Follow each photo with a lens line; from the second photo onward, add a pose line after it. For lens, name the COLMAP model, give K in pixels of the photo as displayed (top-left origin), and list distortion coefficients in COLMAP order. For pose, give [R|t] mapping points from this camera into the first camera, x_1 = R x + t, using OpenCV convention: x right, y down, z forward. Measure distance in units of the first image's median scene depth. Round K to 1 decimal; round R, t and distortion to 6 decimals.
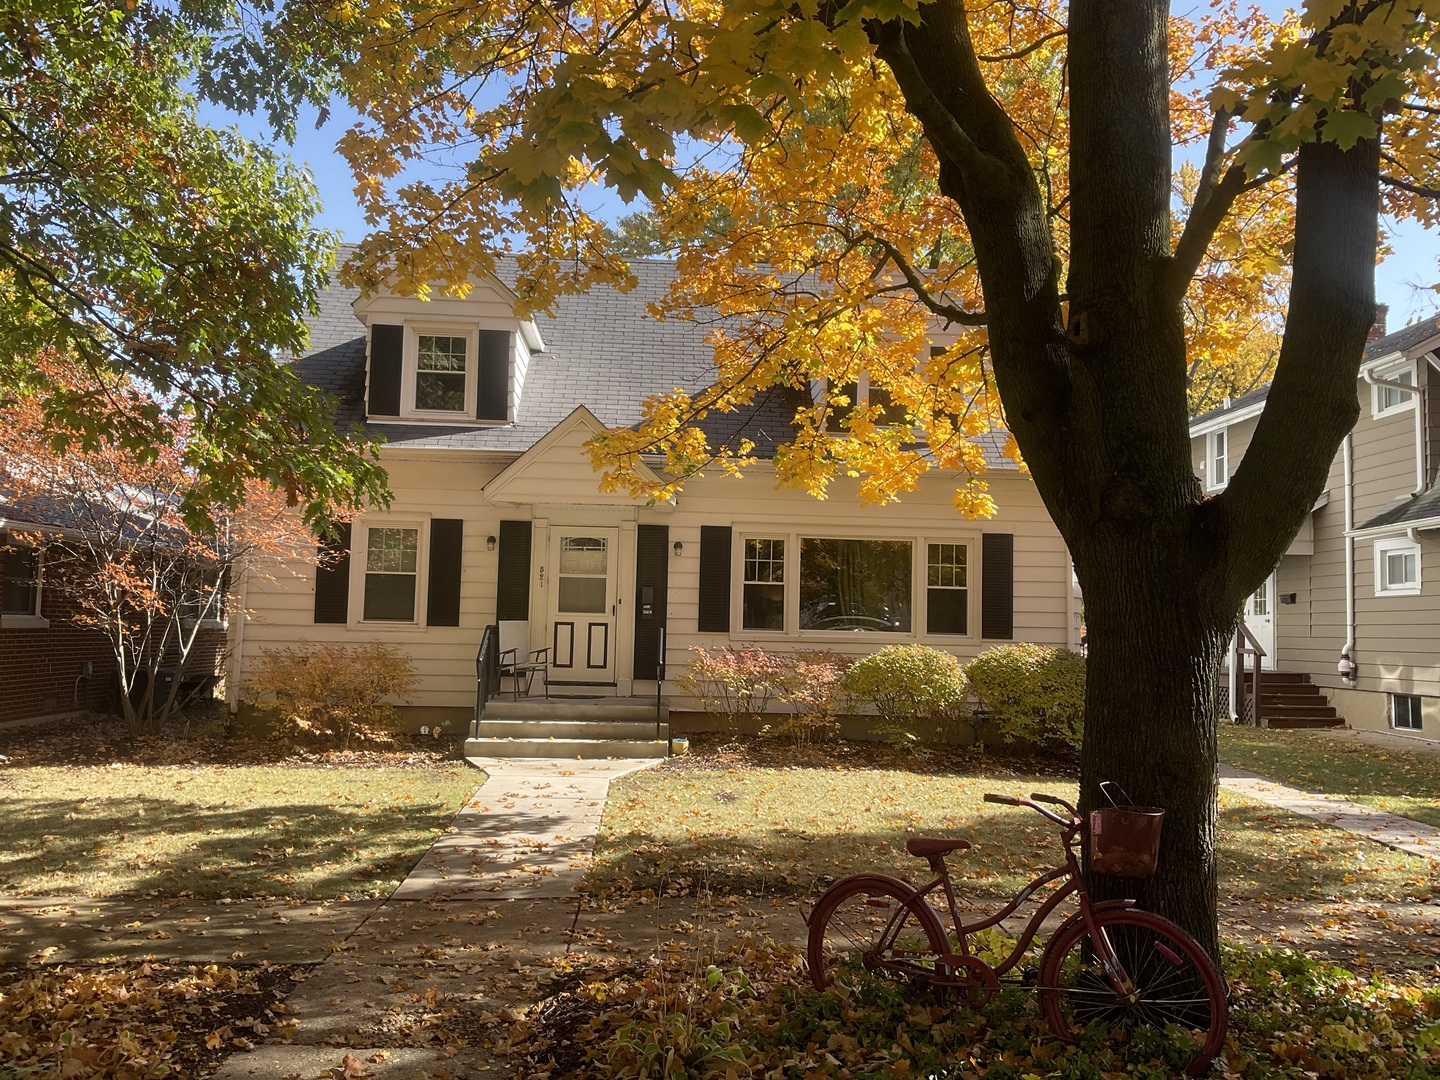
lens RADIAL K [[1191.7, 0, 721.5], [0, 1191.7, 533.7], [0, 0, 1]] dist [0.106245, -0.201467]
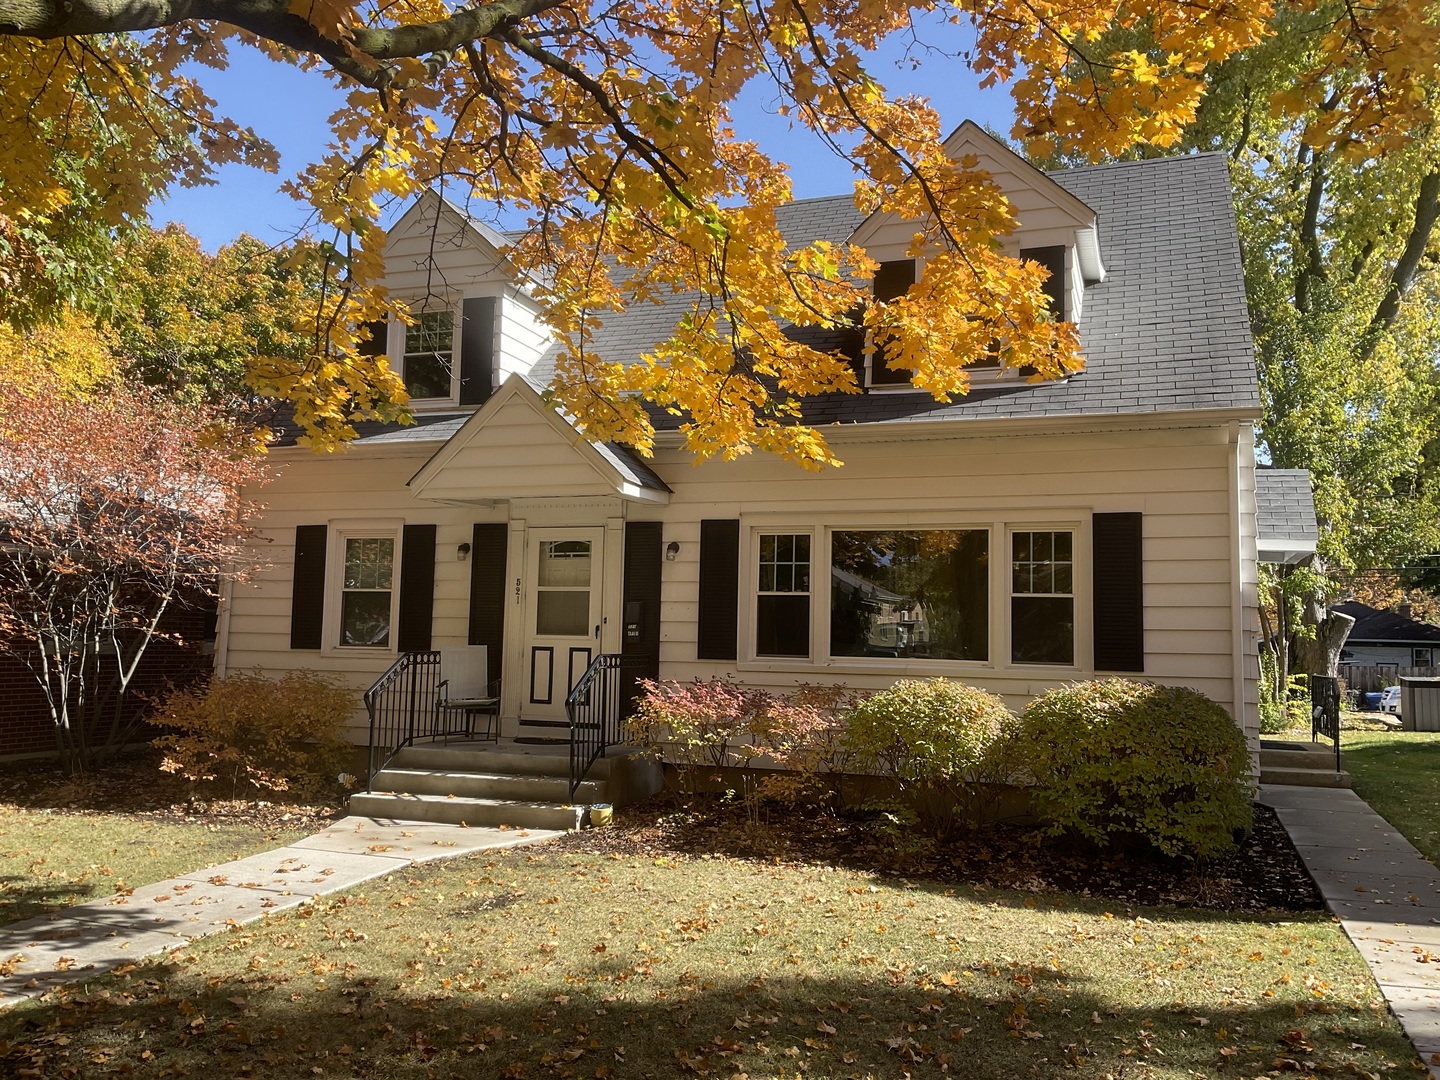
lens RADIAL K [[1191.7, 0, 721.5], [0, 1191.7, 533.7], [0, 0, 1]] dist [0.106245, -0.201467]
pose [[0.919678, -0.039367, -0.390695, 0.295074], [0.030564, 0.999120, -0.028728, 0.024610], [0.391482, 0.014479, 0.920072, 0.305761]]
